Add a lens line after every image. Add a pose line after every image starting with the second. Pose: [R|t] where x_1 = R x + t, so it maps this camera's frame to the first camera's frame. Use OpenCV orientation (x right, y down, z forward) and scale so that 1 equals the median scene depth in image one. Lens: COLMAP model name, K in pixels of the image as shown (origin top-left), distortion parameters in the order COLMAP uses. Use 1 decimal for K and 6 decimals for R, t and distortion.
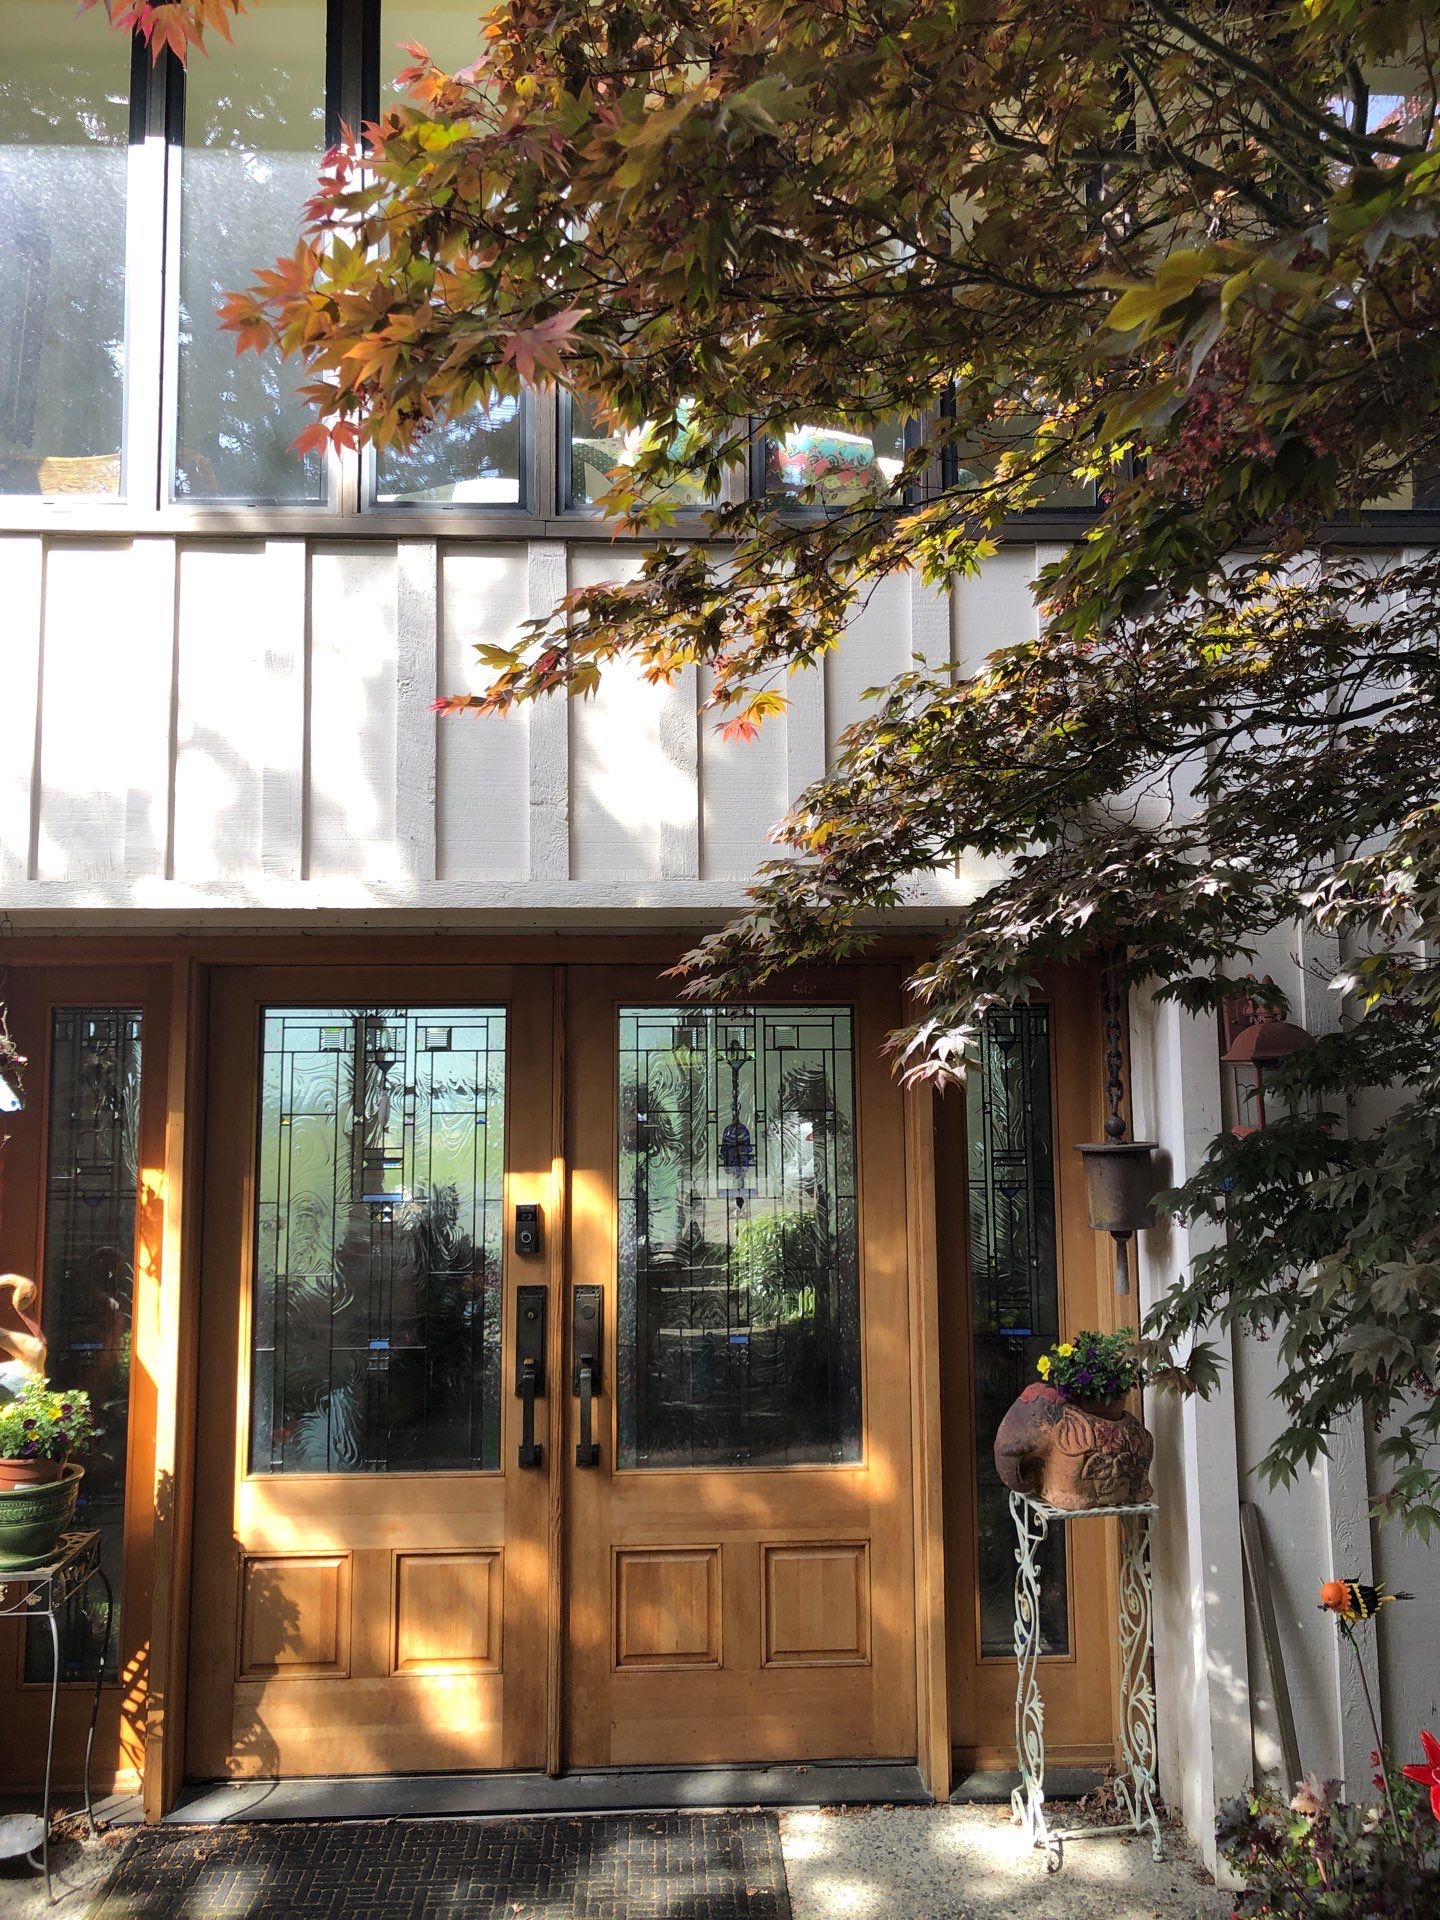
lens RADIAL K [[1561.5, 0, 727.0], [0, 1561.5, 954.2], [0, 0, 1]] dist [0.030469, -0.025088]
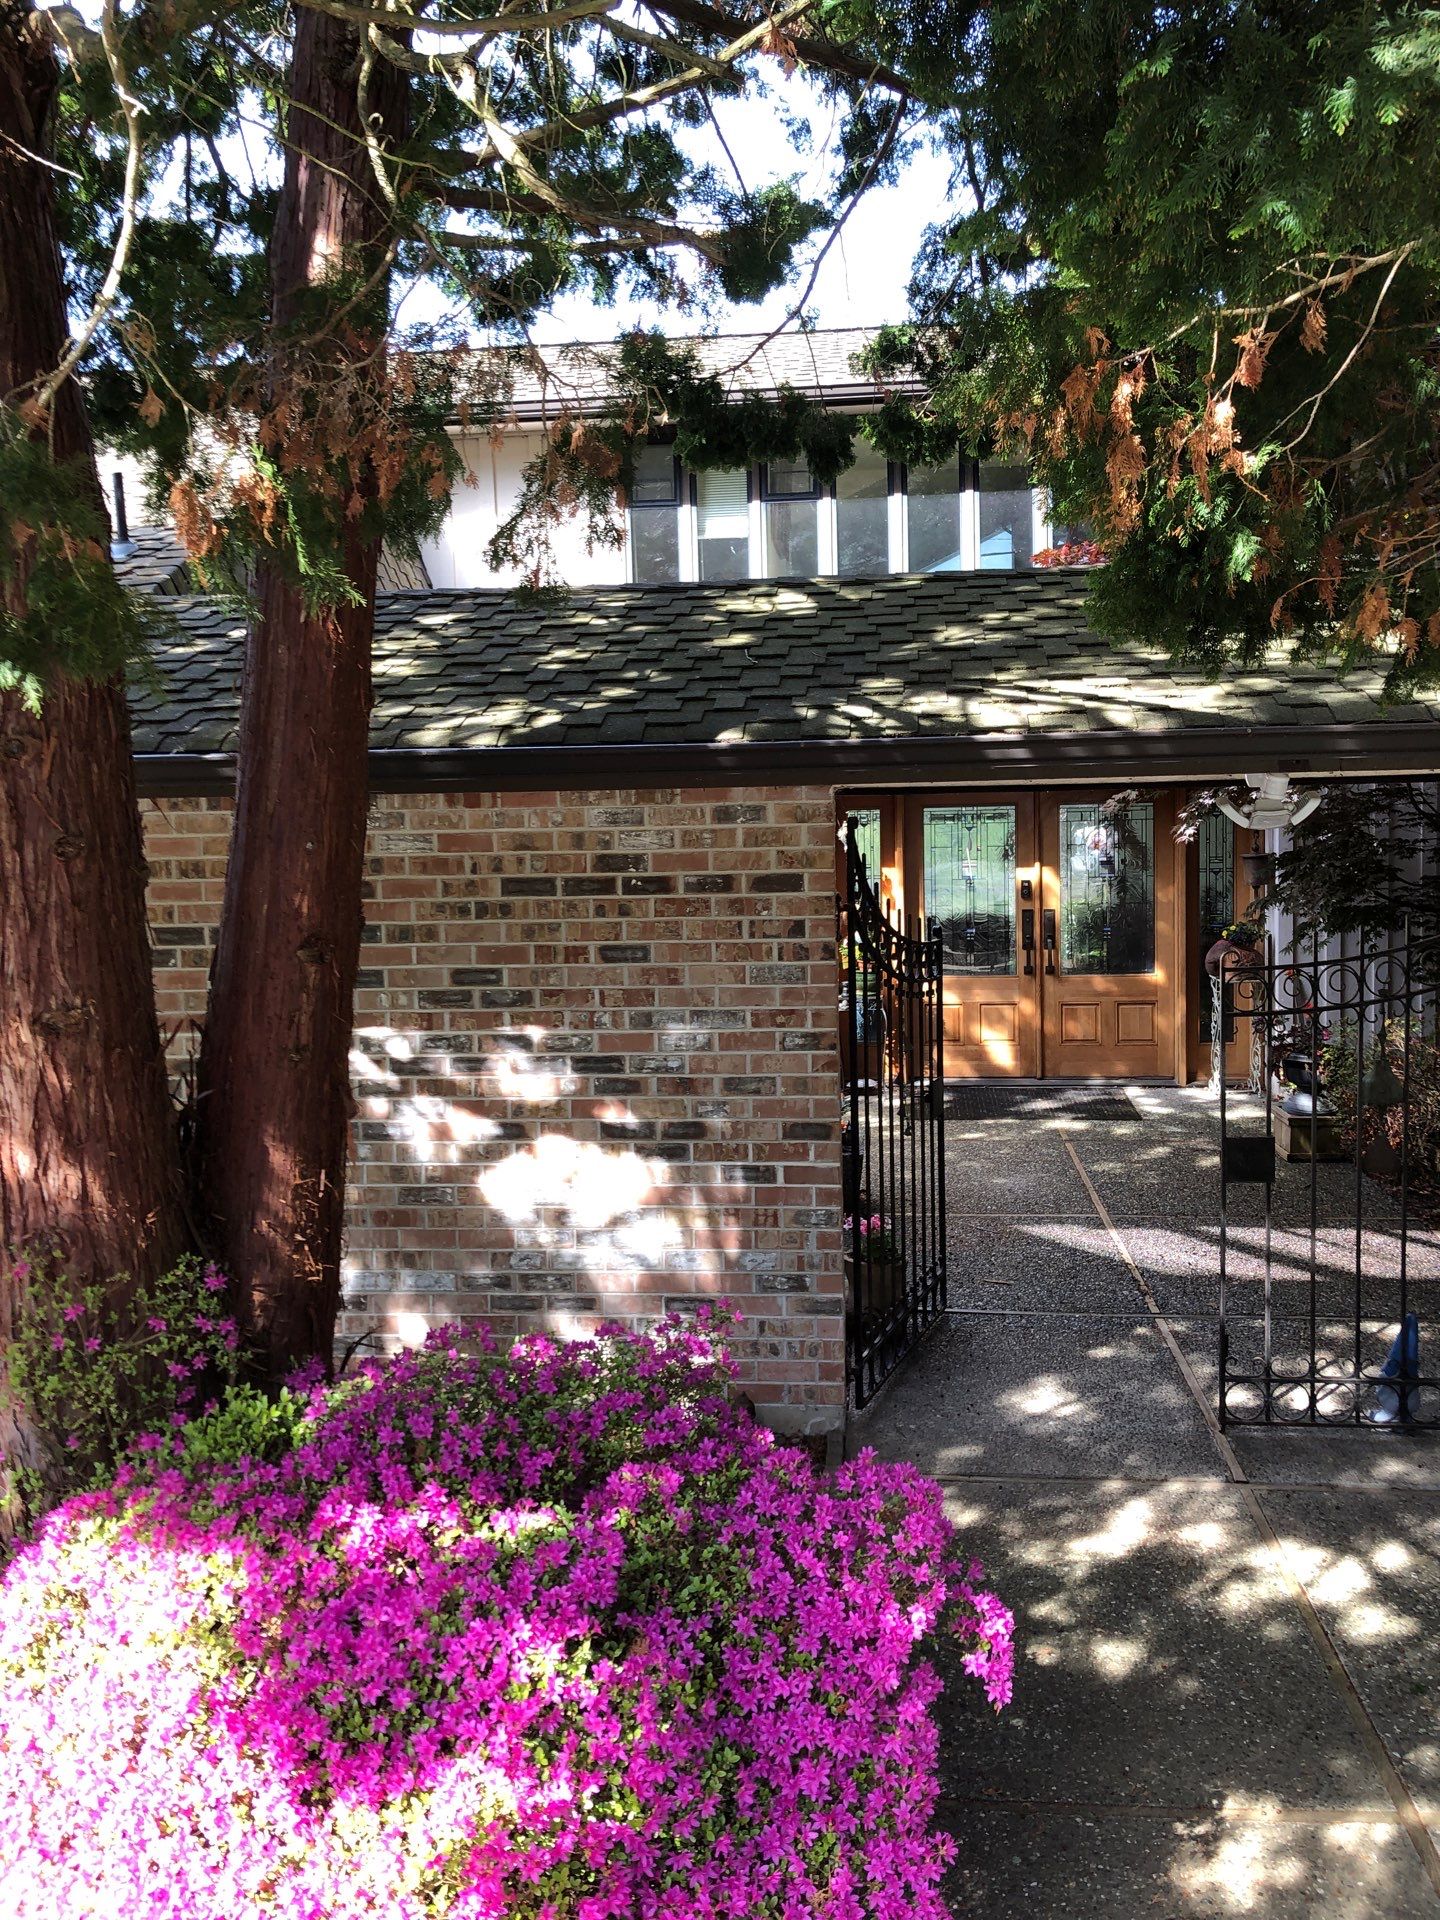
lens RADIAL K [[1561.5, 0, 671.9], [0, 1561.5, 940.8], [0, 0, 1]] dist [0.030469, -0.025088]
pose [[0.981721, 0.001212, -0.190321, -0.216593], [0.032488, 0.984236, 0.173848, -0.224936], [0.187532, -0.176853, 0.966206, -1.748108]]
